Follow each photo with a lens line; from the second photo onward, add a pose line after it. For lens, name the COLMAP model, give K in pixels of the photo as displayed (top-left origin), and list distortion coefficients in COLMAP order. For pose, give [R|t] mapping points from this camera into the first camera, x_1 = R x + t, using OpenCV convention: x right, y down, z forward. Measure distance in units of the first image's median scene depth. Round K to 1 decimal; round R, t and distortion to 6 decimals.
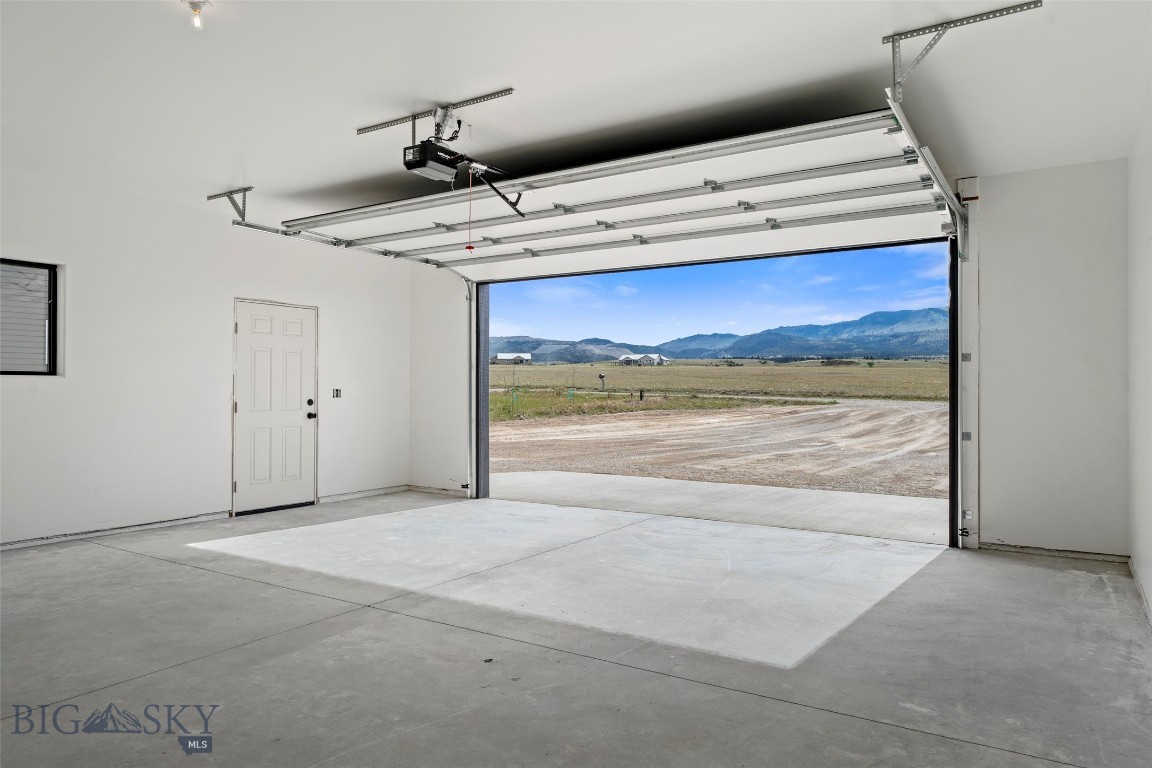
lens RADIAL K [[764.0, 0, 576.0], [0, 764.0, 384.0], [0, 0, 1]] dist [0.002422, 0.001134]
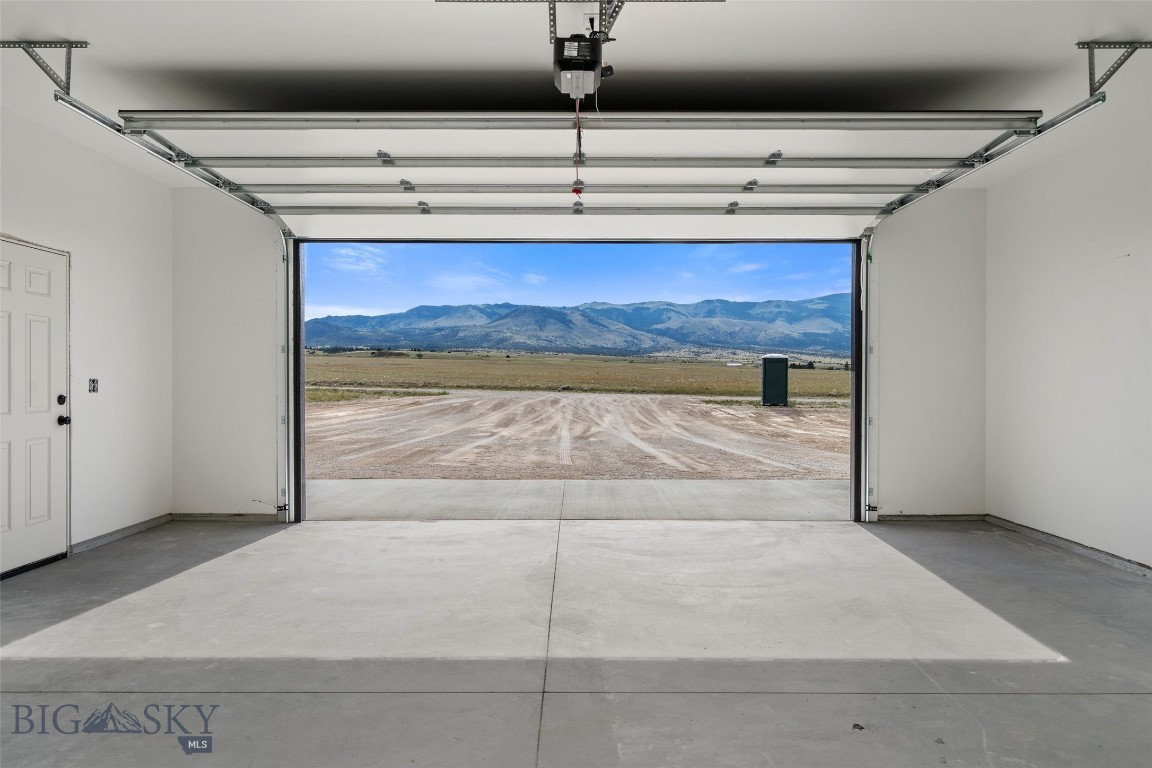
lens RADIAL K [[774.7, 0, 576.0], [0, 774.7, 384.0], [0, 0, 1]] dist [-0.002398, 0.002859]
pose [[0.837893, -0.003628, 0.545822, -0.315782], [-0.002759, 0.999937, 0.010882, 0.002191], [-0.545827, -0.010624, 0.837830, 0.201505]]
